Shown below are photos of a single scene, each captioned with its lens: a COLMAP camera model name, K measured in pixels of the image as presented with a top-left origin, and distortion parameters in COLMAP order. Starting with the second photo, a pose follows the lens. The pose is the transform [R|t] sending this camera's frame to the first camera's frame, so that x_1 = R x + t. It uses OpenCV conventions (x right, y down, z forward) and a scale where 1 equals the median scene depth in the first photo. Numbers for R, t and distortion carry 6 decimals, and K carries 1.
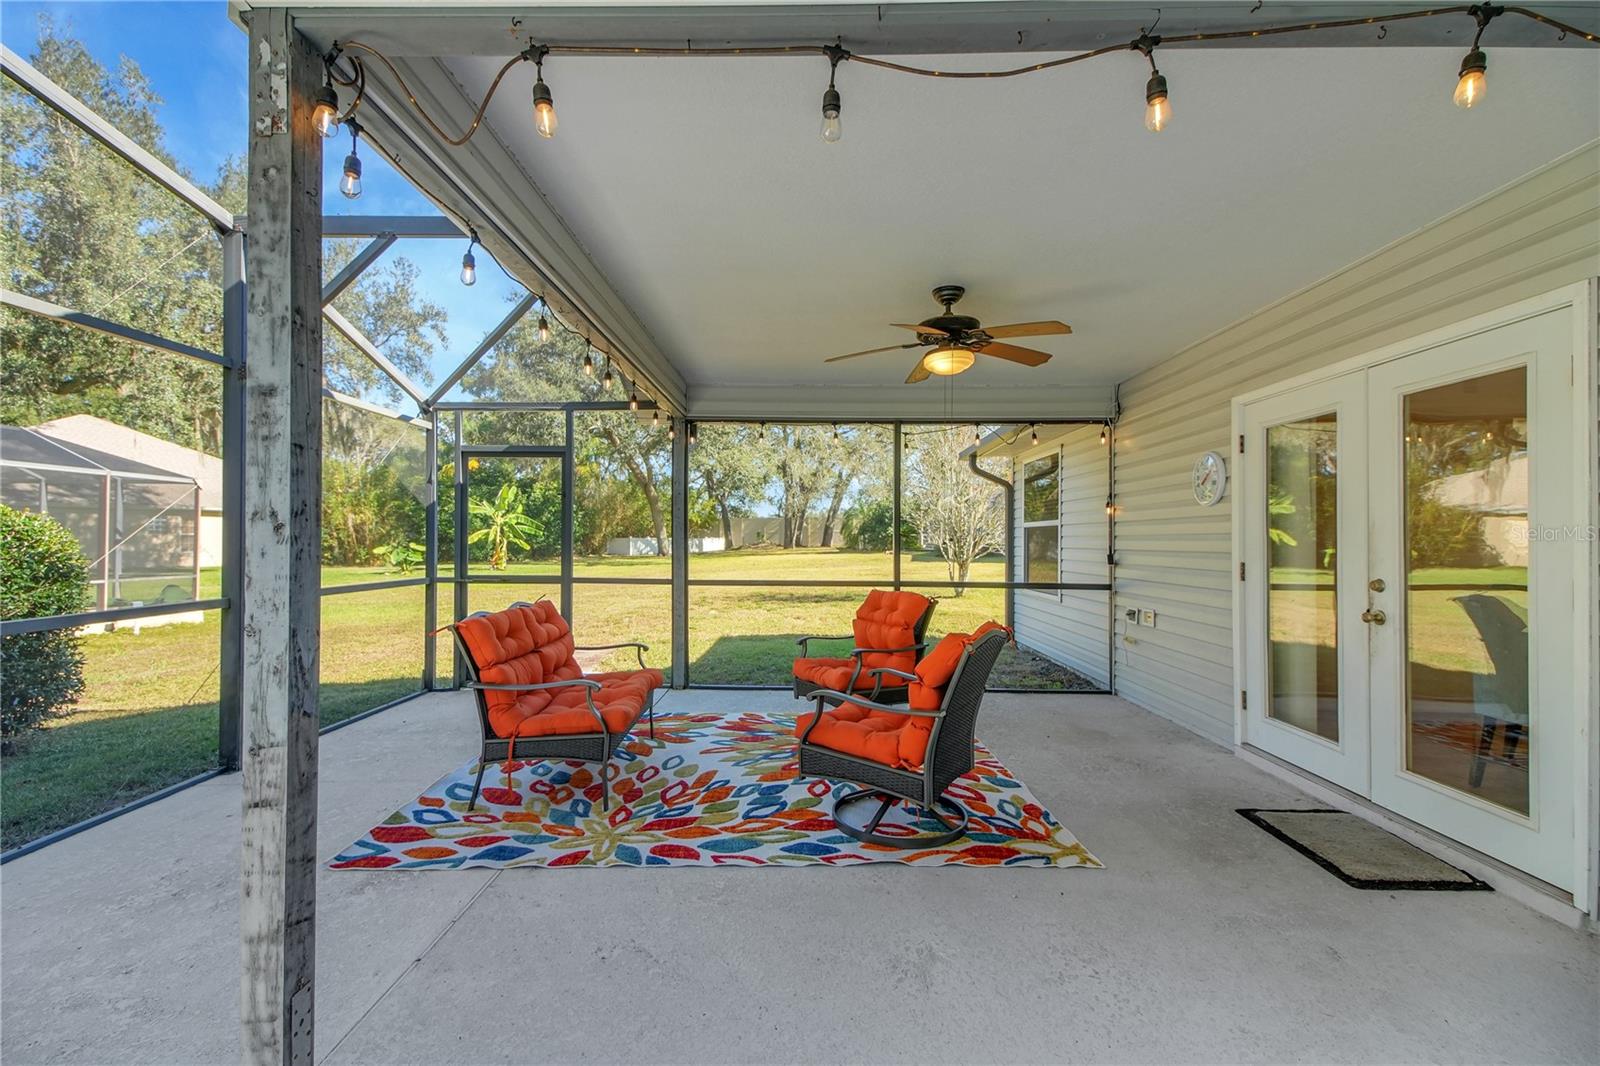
lens RADIAL K [[690.2, 0, 791.0], [0, 690.2, 511.9], [0, 0, 1]] dist [0.047601, -0.021784]
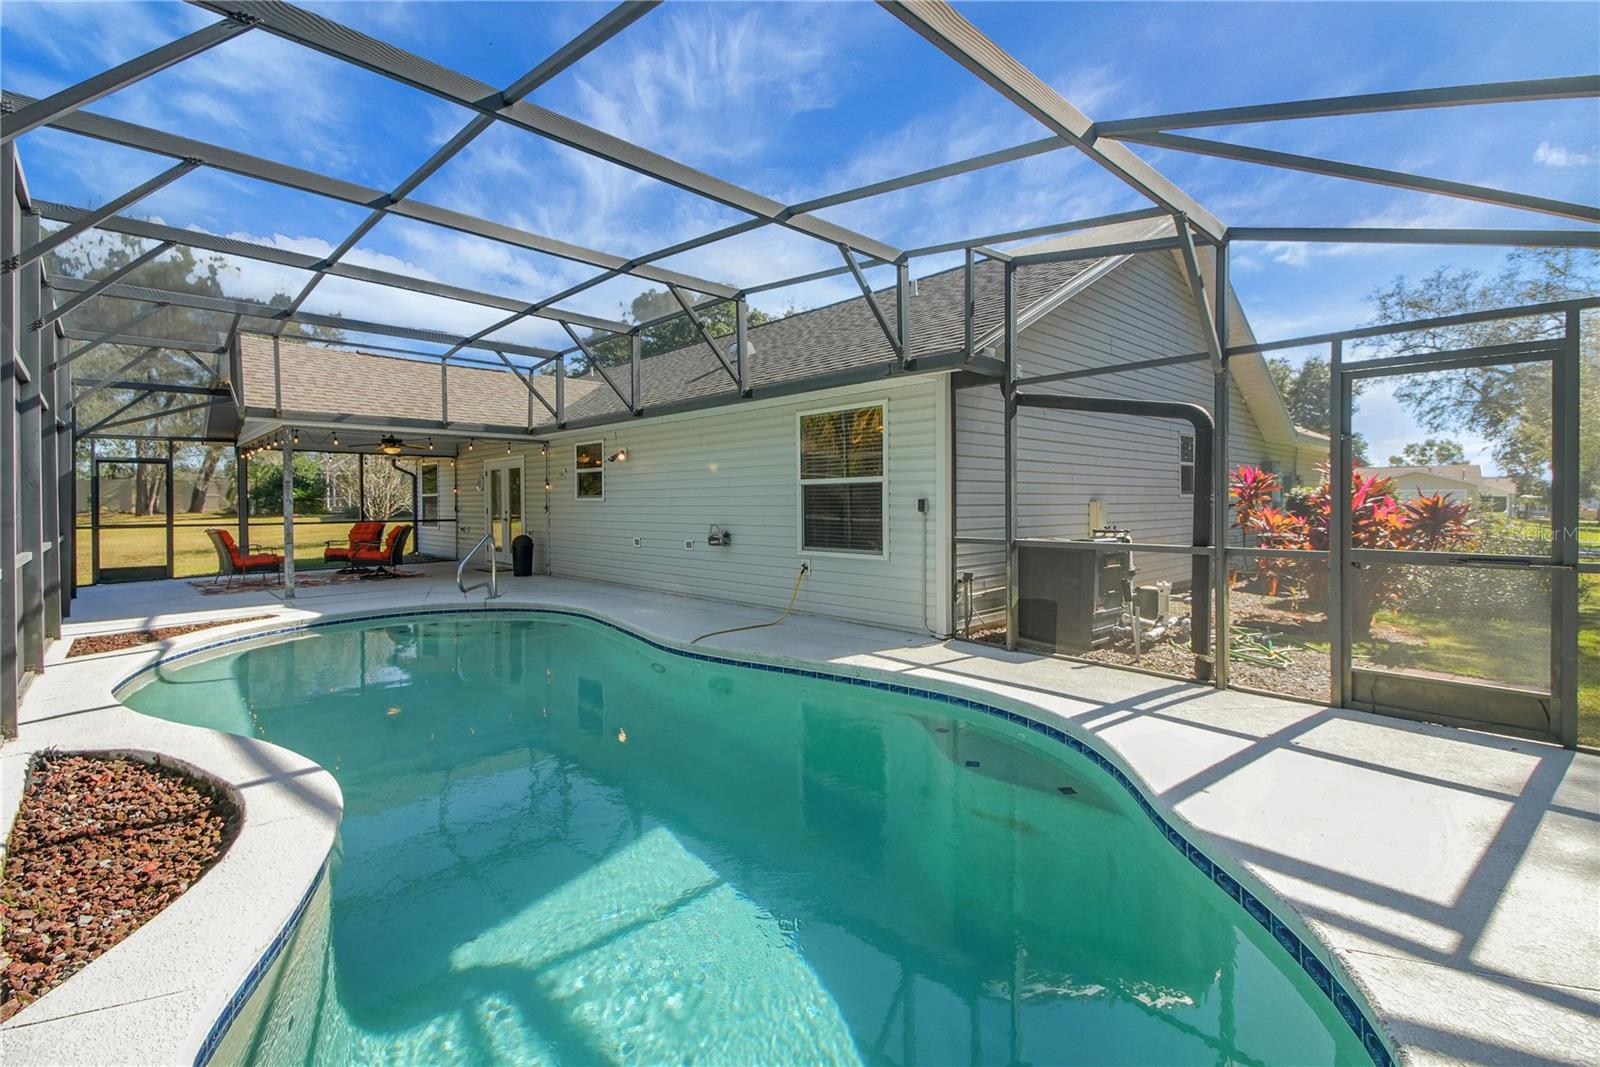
lens RADIAL K [[708.0, 0, 790.8], [0, 708.0, 509.1], [0, 0, 1]] dist [0.050614, -0.023568]
pose [[0.707533, -0.019262, 0.706418, -0.855852], [-0.016600, 0.998900, 0.043864, -0.112913], [-0.706485, -0.042762, 0.706435, -2.786971]]
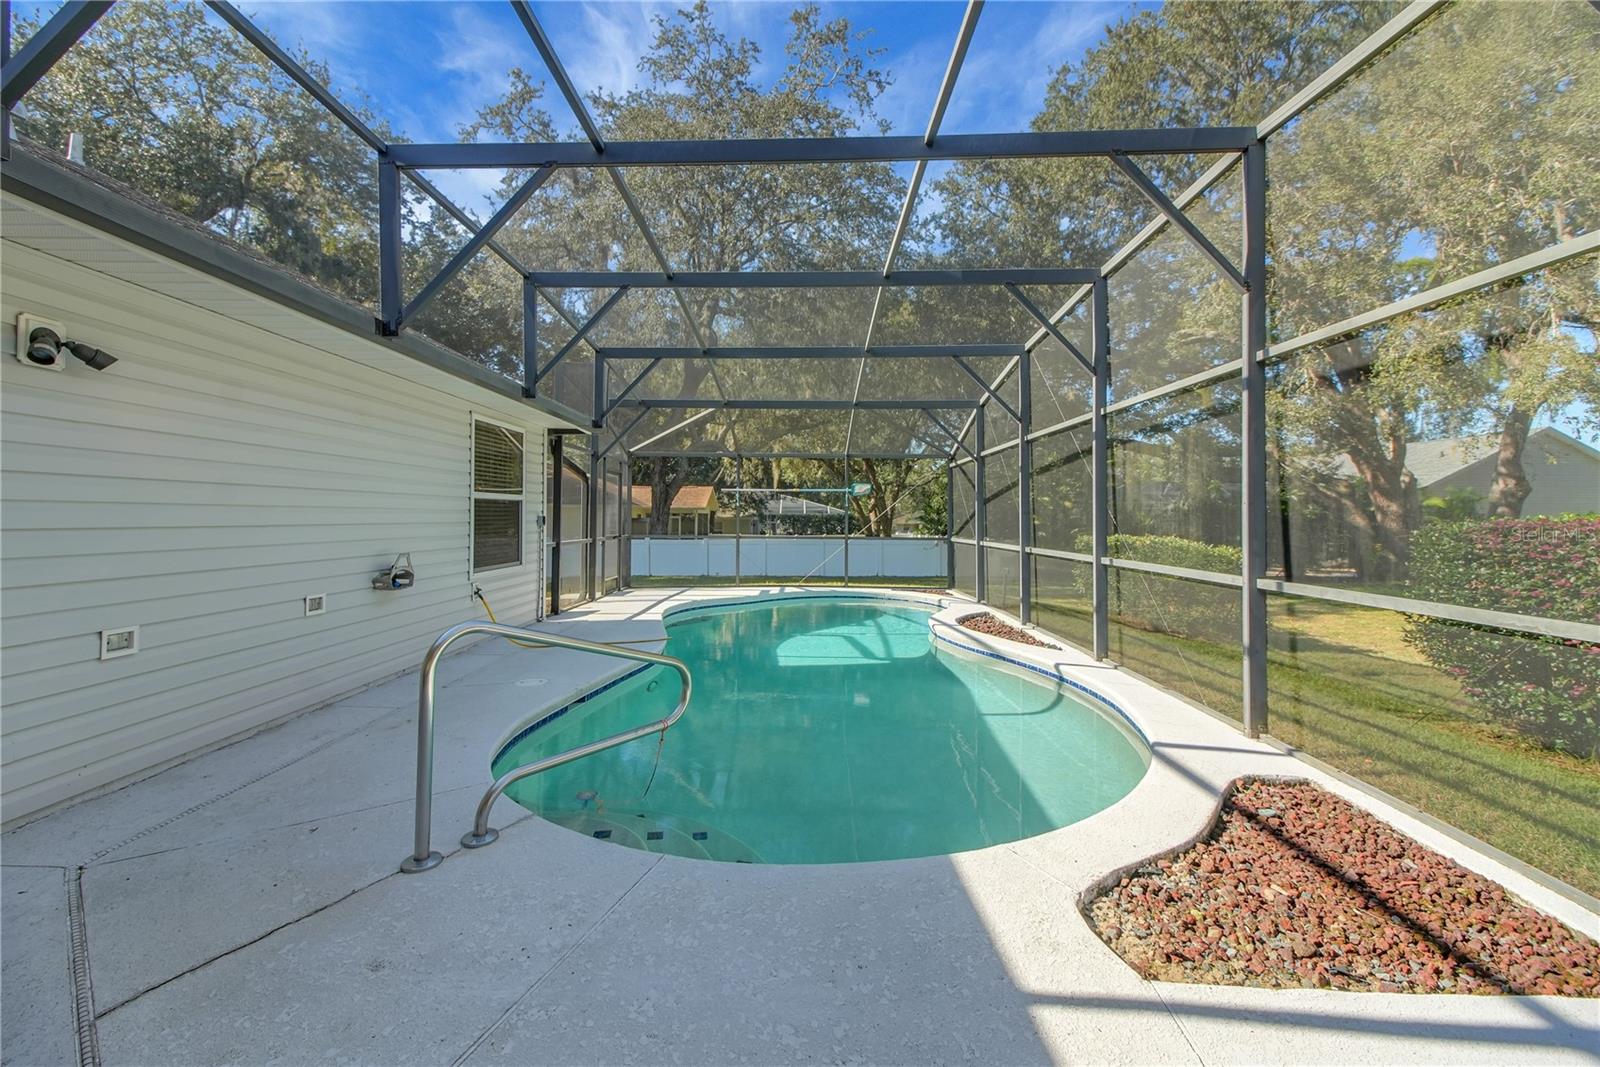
lens RADIAL K [[690.2, 0, 791.0], [0, 690.2, 512.4], [0, 0, 1]] dist [0.047601, -0.021784]
pose [[-0.999938, -0.010260, -0.004342, -0.150556], [-0.010049, 0.998888, -0.046066, 0.022387], [0.004810, -0.046020, -0.998929, 0.507998]]
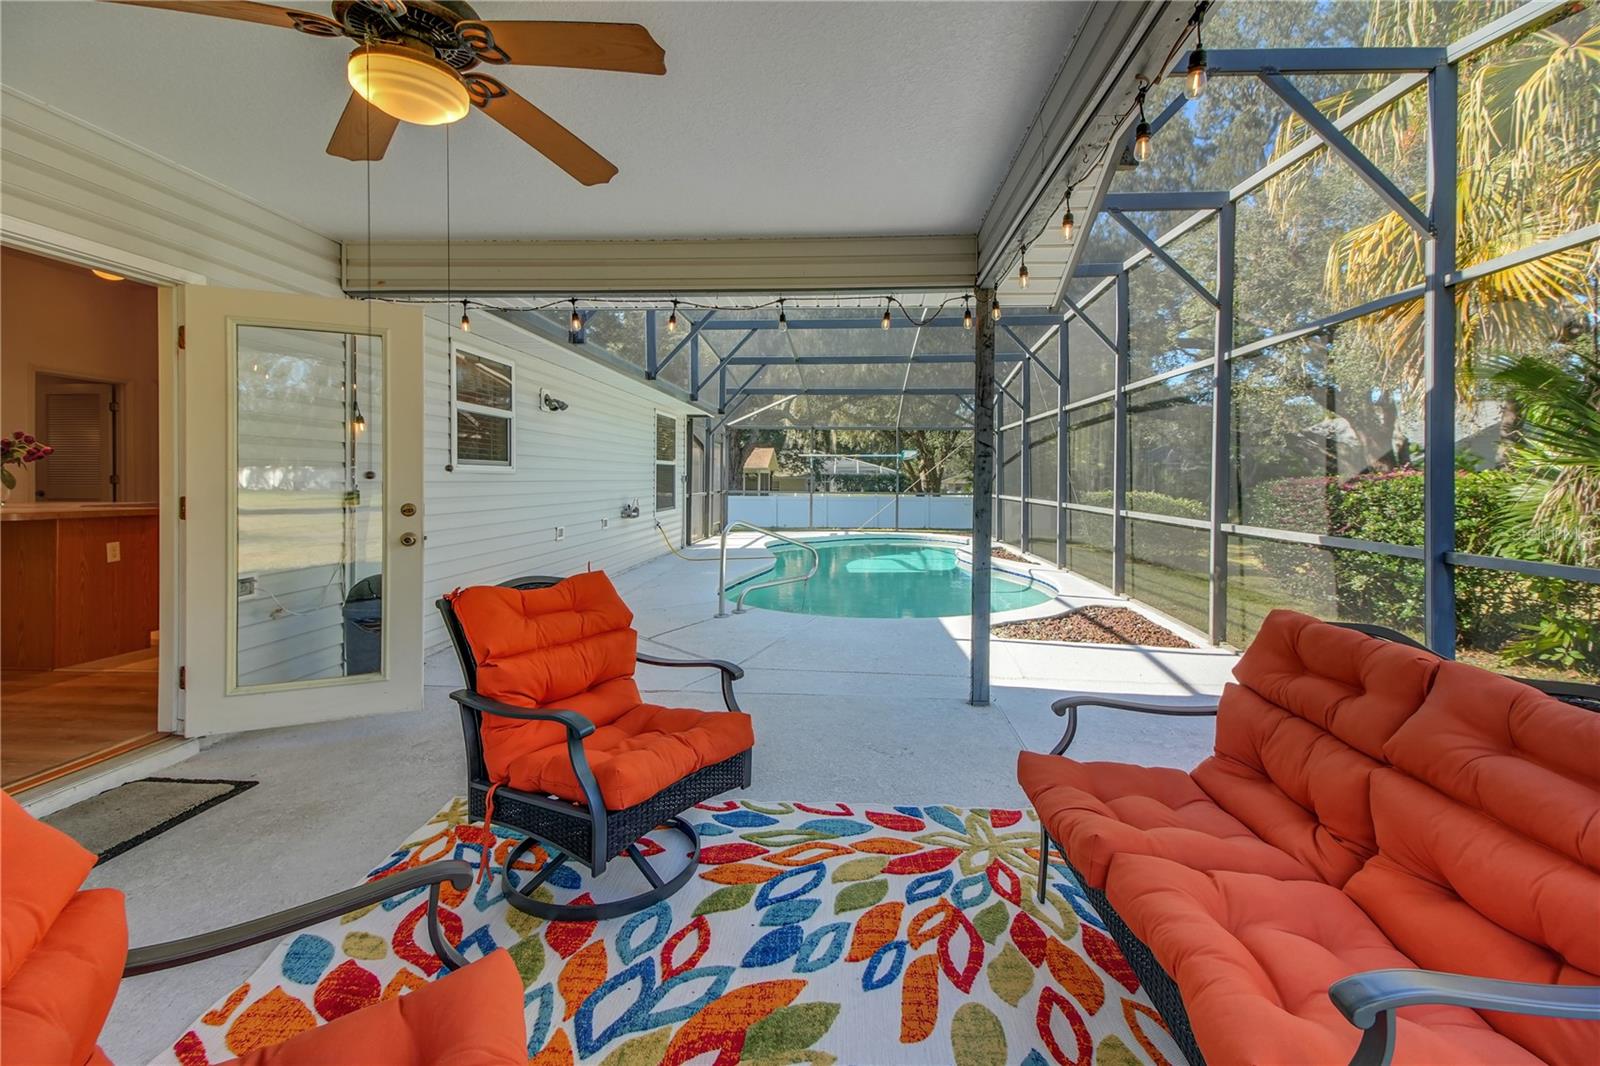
lens RADIAL K [[705.0, 0, 820.7], [0, 705.0, 484.8], [0, 0, 1]] dist [0.053075, -0.021428]
pose [[-0.999627, -0.011955, 0.024563, -0.068566], [-0.012625, 0.999547, -0.027307, 0.062890], [-0.024226, -0.027607, -0.999325, 1.518552]]
